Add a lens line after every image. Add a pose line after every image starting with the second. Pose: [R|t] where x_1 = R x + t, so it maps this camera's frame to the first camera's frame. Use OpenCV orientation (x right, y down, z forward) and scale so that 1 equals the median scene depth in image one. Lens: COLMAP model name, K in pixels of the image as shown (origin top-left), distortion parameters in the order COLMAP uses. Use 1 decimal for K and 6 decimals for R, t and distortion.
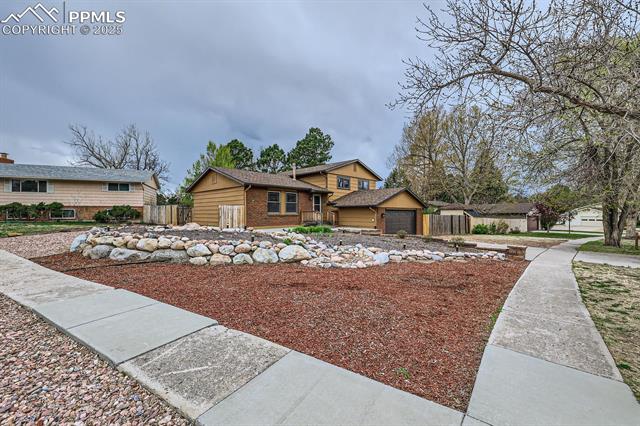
lens RADIAL K [[279.3, 0, 320.4], [0, 279.3, 213.2], [0, 0, 1]] dist [0.002348, 0.000324]
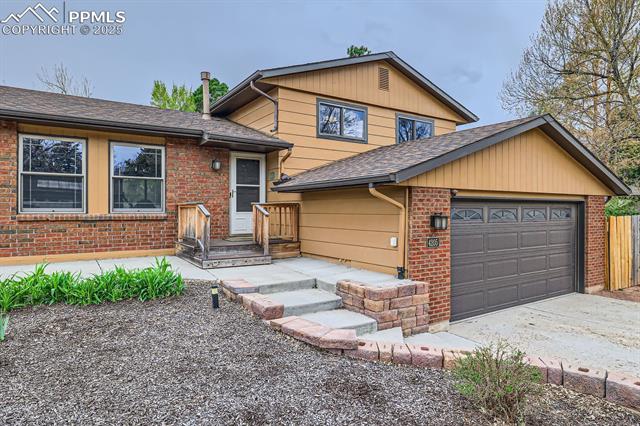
lens RADIAL K [[392.4, 0, 319.7], [0, 392.4, 212.3], [0, 0, 1]] dist [-0.024011, -0.001263]
pose [[0.971088, 0.002658, -0.238708, 0.179378], [-0.000972, 0.999974, 0.007181, -0.001881], [0.238720, -0.006741, 0.971065, 0.568783]]
